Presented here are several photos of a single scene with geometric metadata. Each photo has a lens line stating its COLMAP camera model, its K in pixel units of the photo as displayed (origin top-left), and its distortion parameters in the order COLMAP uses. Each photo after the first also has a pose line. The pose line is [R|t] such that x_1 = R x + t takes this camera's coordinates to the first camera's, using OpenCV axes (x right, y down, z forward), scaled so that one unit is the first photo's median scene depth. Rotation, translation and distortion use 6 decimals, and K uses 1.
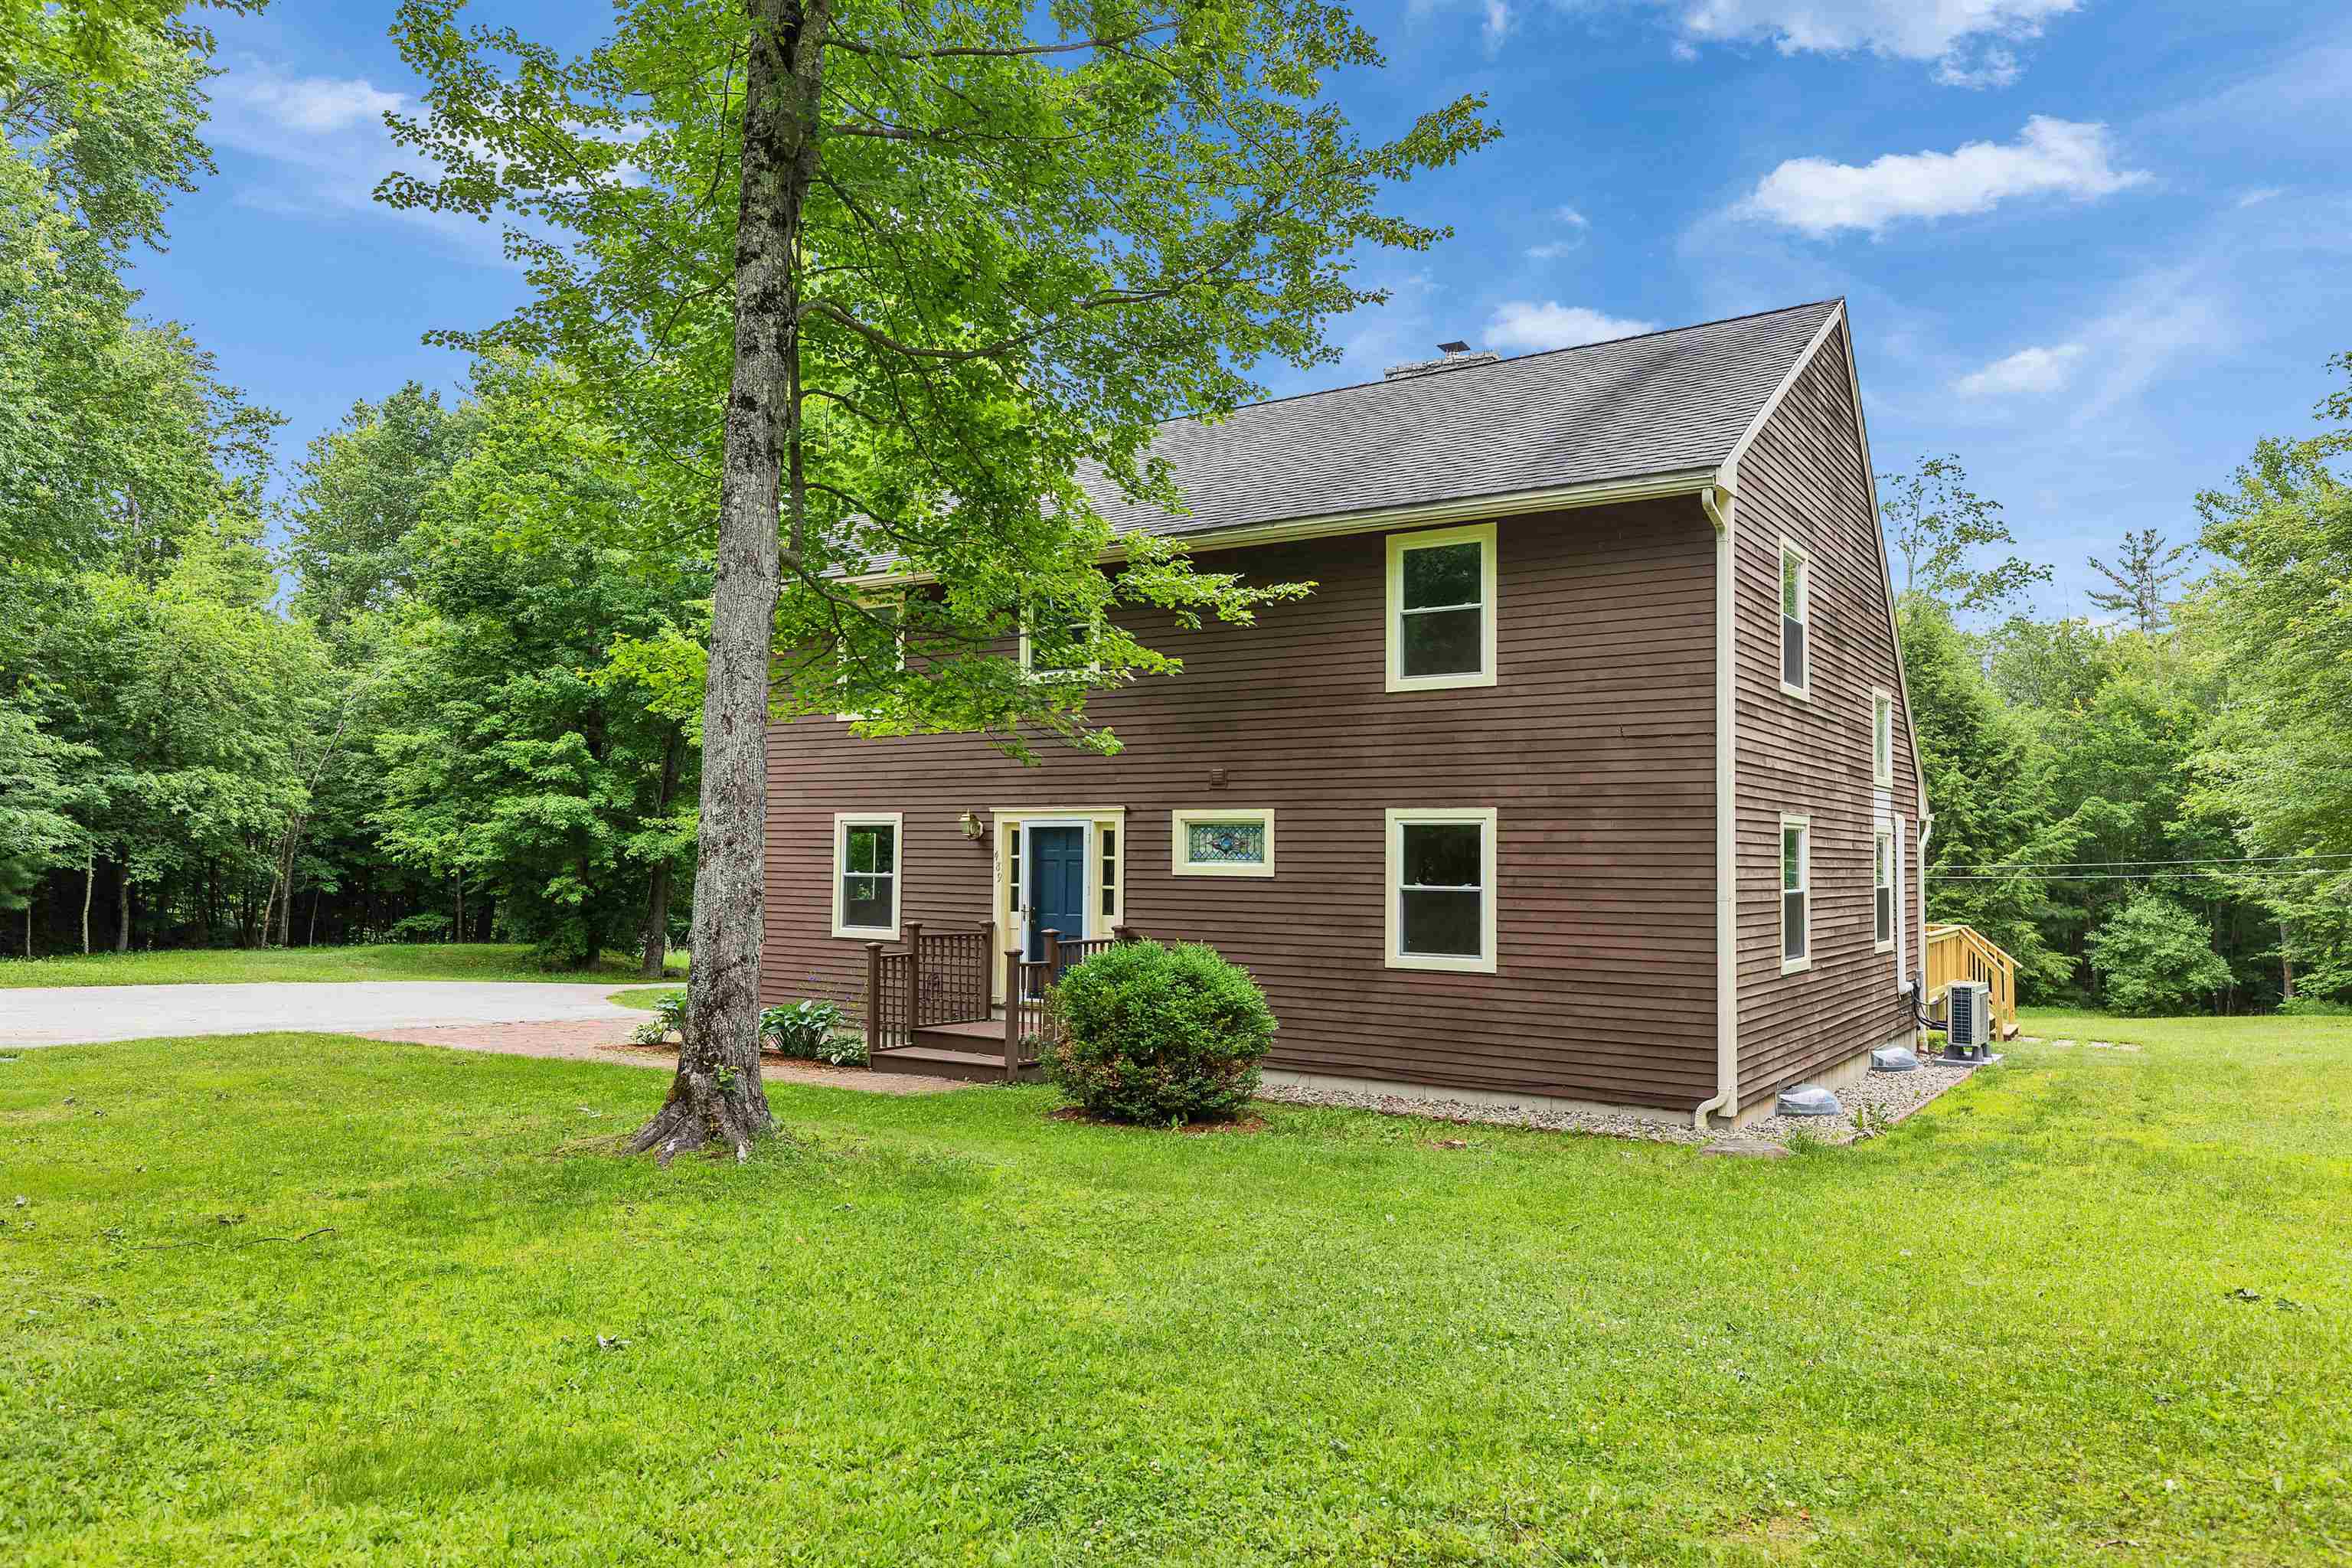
lens RADIAL K [[1576.9, 0, 1176.0], [0, 1576.9, 784.0], [0, 0, 1]] dist [0.018145, -0.003101]
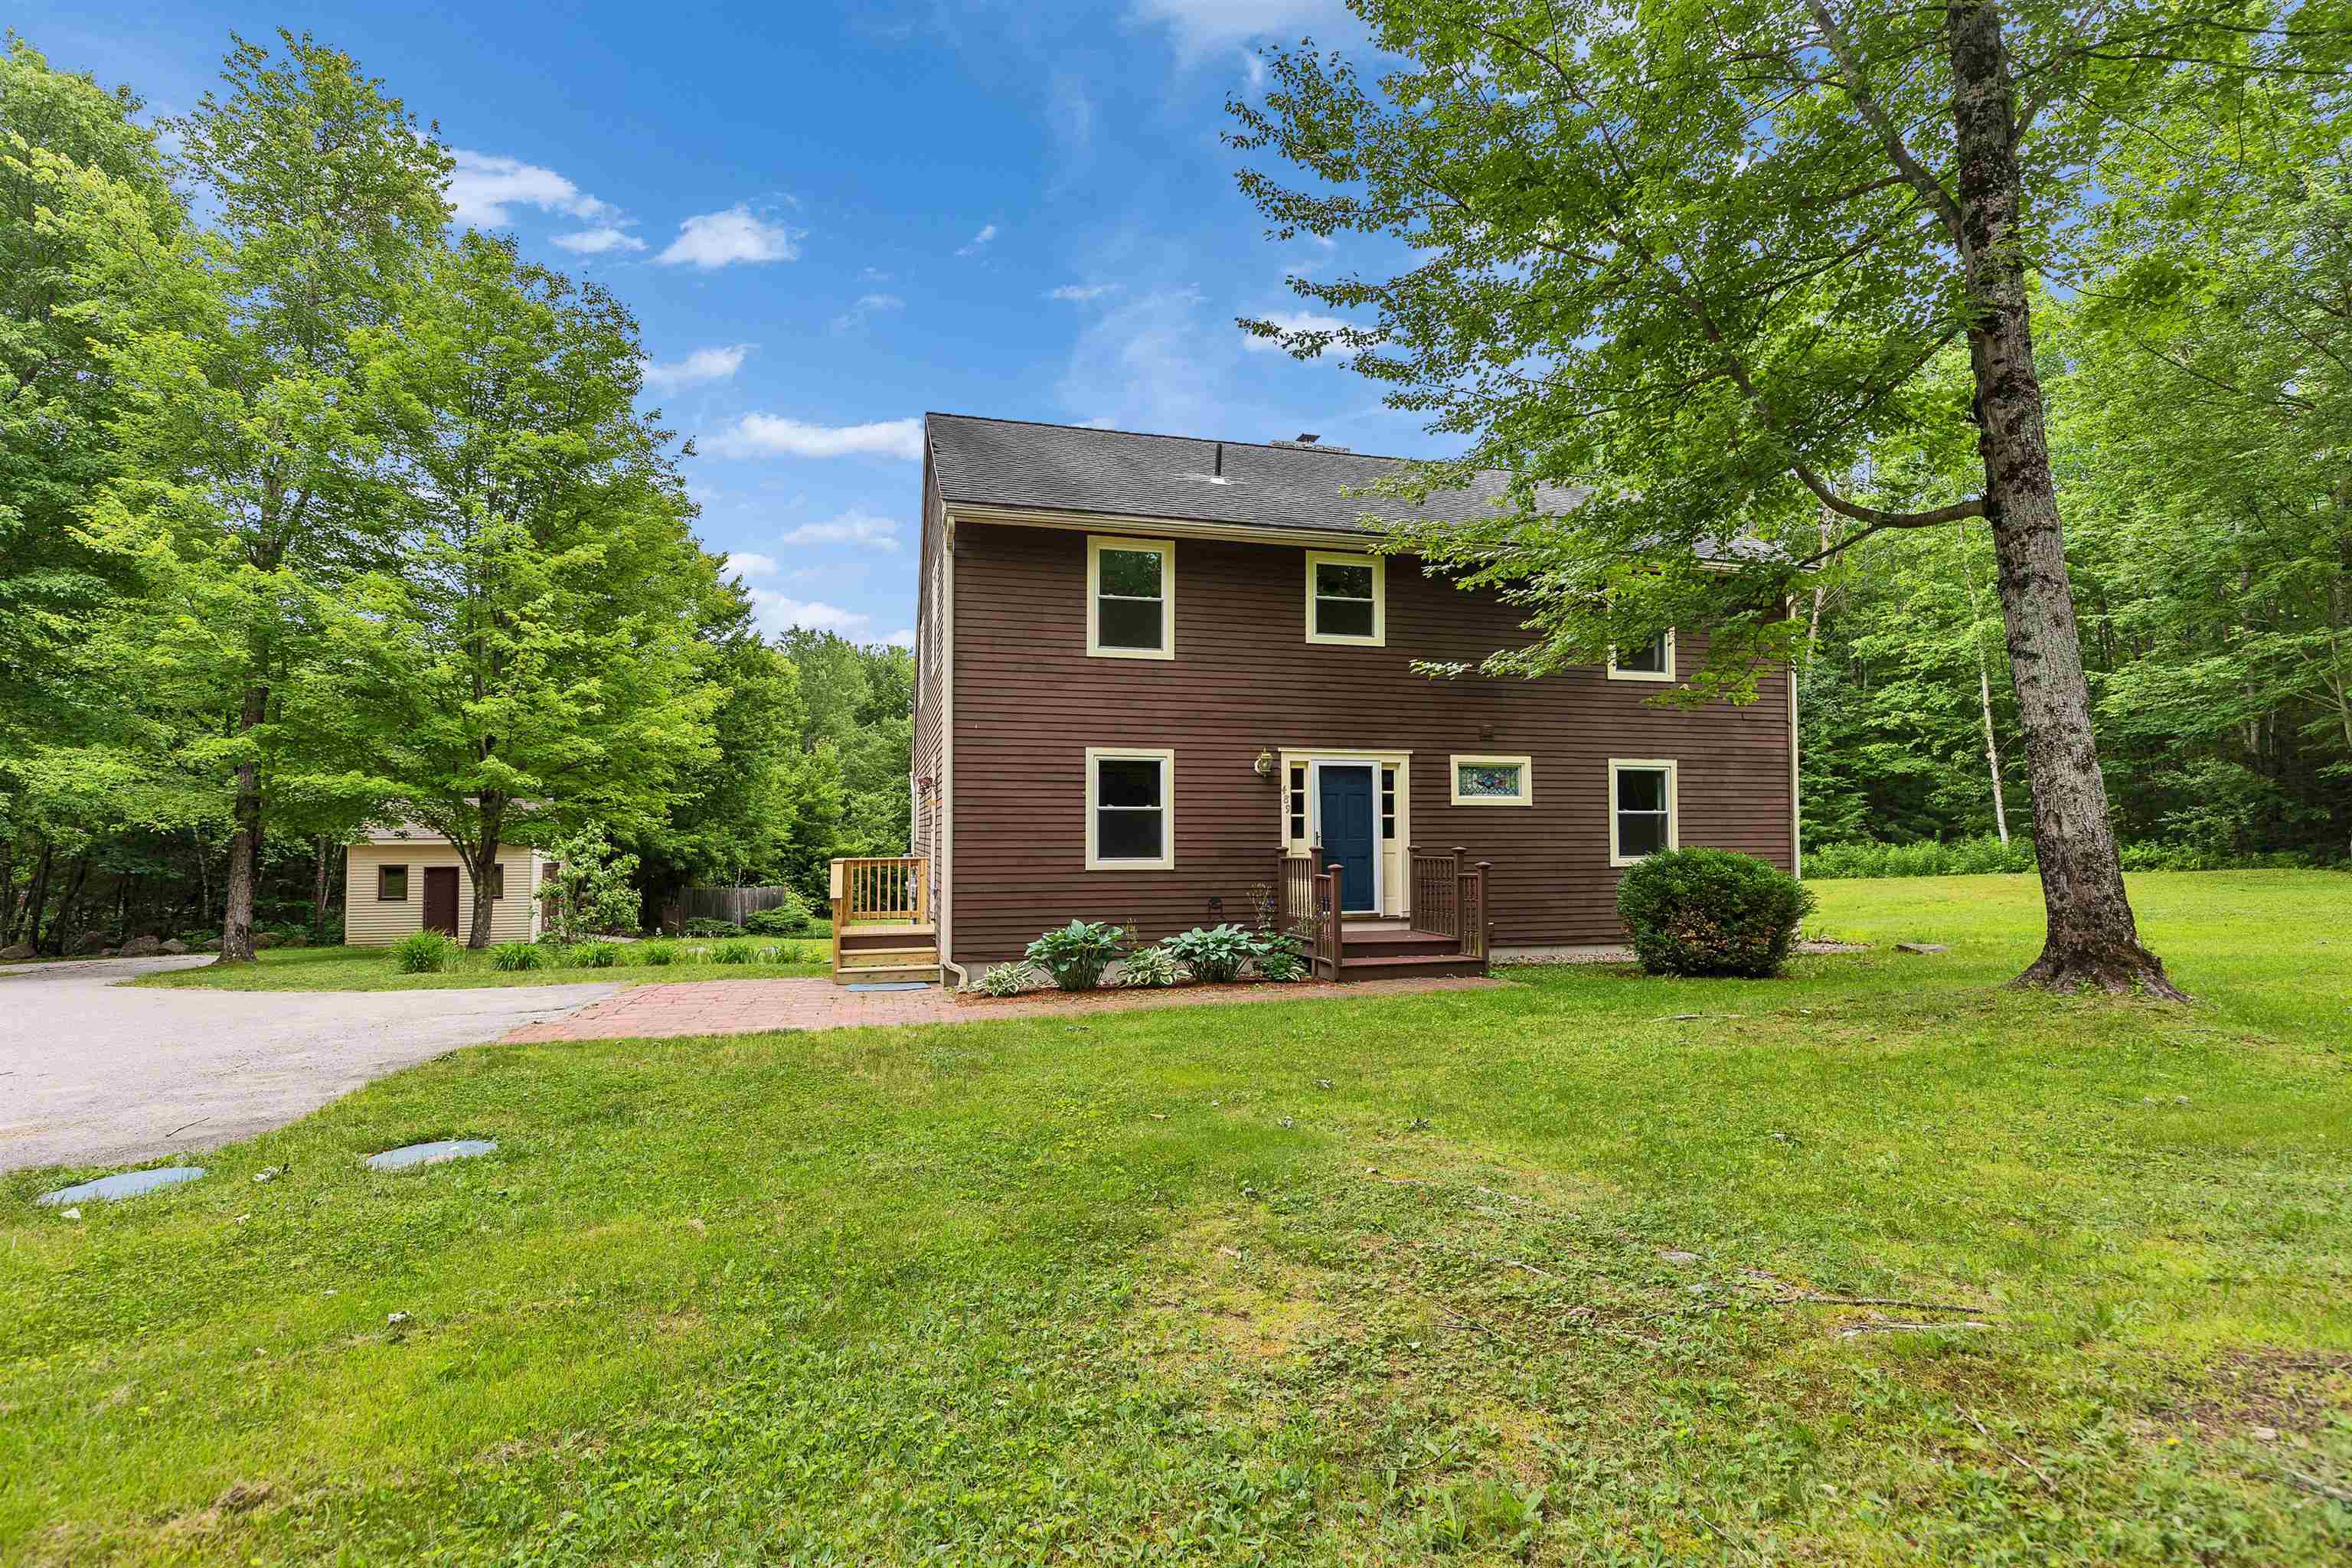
lens RADIAL K [[1117.4, 0, 1176.0], [0, 1117.4, 784.0], [0, 0, 1]] dist [-0.000193, -0.000017]
pose [[0.681204, -0.000897, 0.732093, -0.758022], [-0.037901, 0.998615, 0.036490, 0.014162], [-0.731112, -0.052604, 0.680226, 0.501496]]
